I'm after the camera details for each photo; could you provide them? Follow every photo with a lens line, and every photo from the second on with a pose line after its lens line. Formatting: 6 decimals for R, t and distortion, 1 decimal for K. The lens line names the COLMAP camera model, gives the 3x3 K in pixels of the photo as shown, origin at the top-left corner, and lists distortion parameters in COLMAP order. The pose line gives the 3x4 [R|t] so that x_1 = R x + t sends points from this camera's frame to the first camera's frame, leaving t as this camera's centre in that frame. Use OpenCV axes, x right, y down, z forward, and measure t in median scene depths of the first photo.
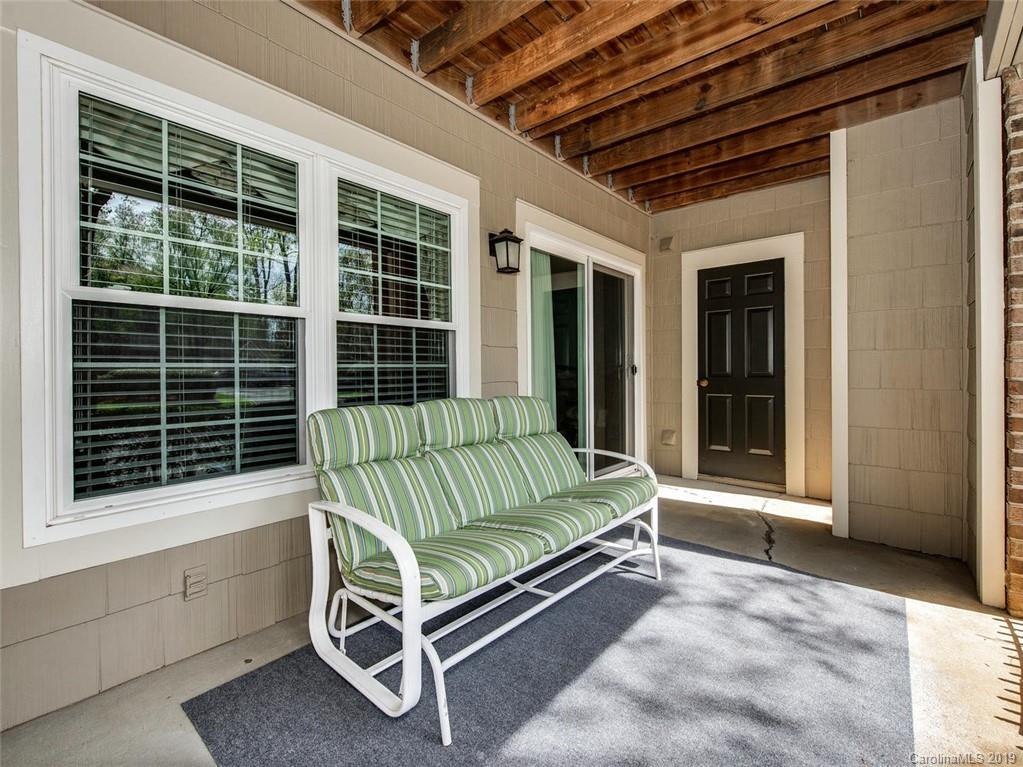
lens RADIAL K [[467.1, 0, 514.6], [0, 467.1, 365.4], [0, 0, 1]] dist [0.000316, -0.000010]
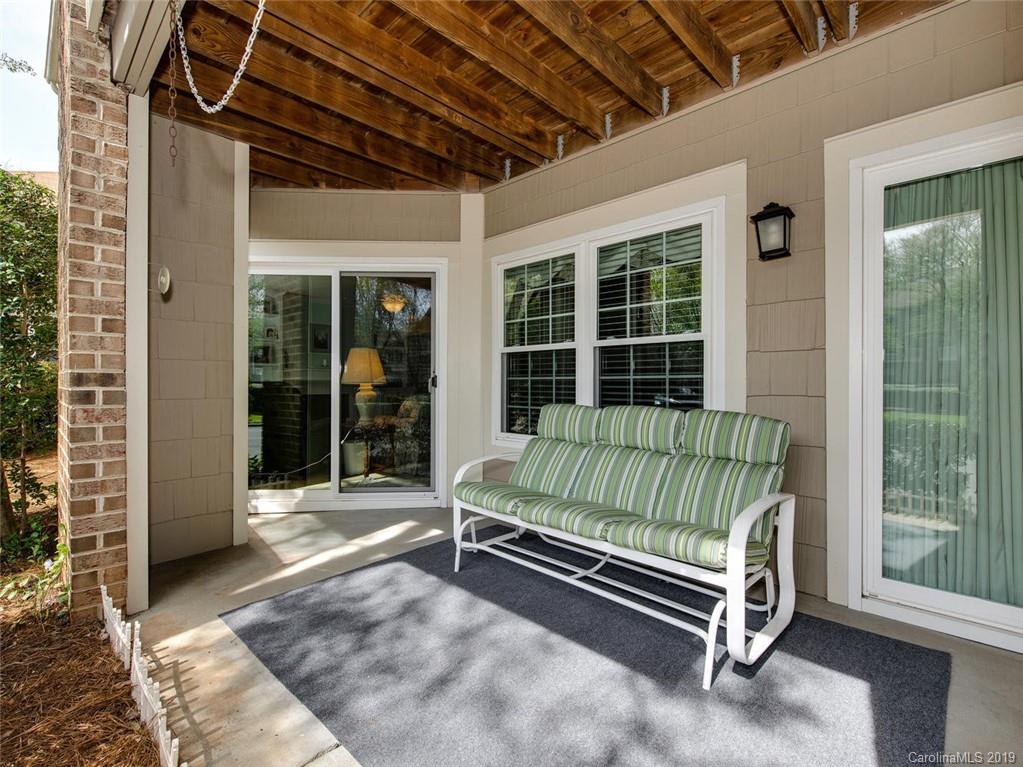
lens RADIAL K [[472.1, 0, 511.5], [0, 472.1, 383.5], [0, 0, 1]] dist [0.001566, 0.000319]
pose [[-0.077344, -0.006560, -0.996983, 1.105307], [-0.003092, 0.999975, -0.006340, 0.029068], [0.997000, 0.002592, -0.077362, 0.847813]]
